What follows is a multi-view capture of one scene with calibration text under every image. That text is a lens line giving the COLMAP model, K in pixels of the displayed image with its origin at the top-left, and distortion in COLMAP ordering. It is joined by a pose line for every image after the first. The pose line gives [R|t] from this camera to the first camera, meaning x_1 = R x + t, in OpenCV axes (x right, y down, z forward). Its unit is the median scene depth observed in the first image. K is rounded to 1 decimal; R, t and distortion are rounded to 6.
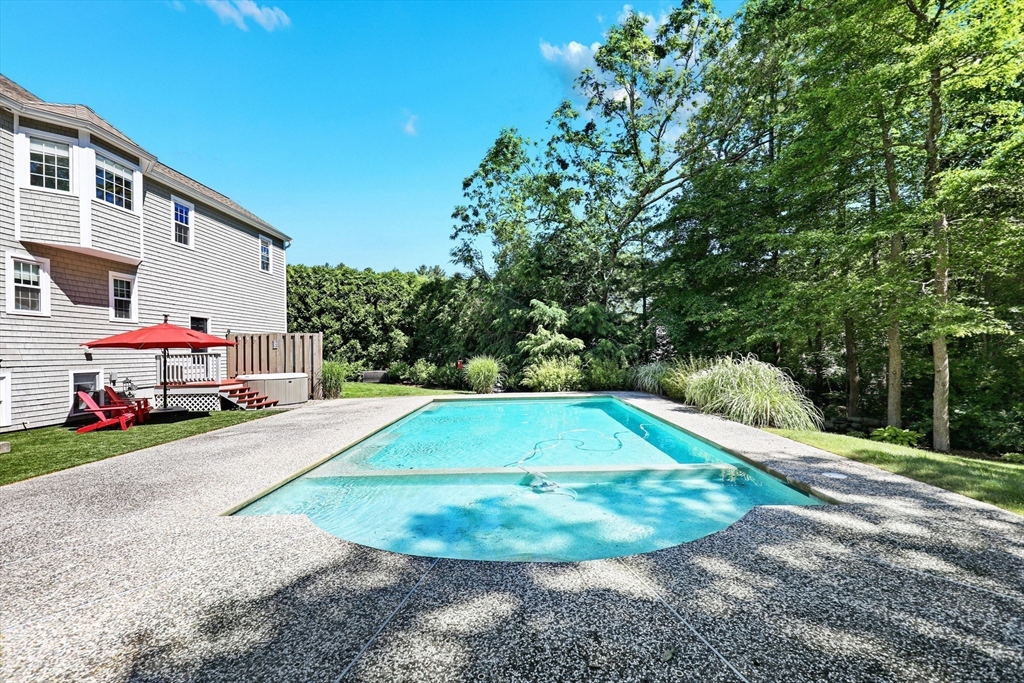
lens RADIAL K [[454.9, 0, 514.9], [0, 454.9, 347.4], [0, 0, 1]] dist [0.008068, -0.005516]
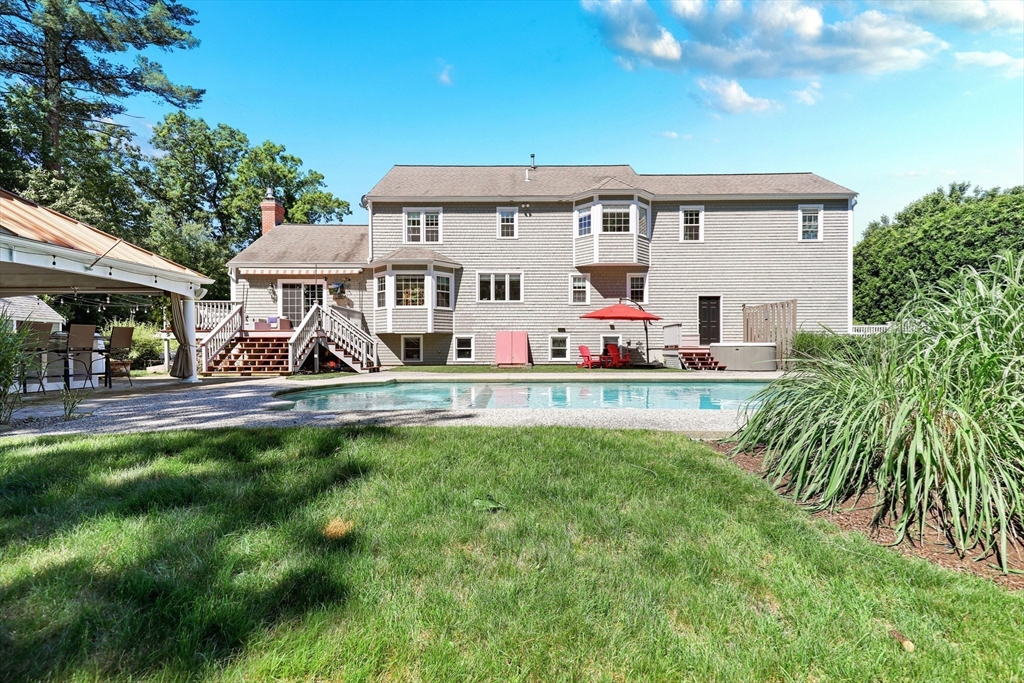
lens RADIAL K [[456.3, 0, 512.5], [0, 456.3, 348.8], [0, 0, 1]] dist [0.020720, -0.000171]
pose [[0.005333, 0.024314, -0.999690, 0.492698], [0.009739, 0.999656, 0.024365, 0.036745], [0.999938, -0.009866, 0.005094, 0.418169]]
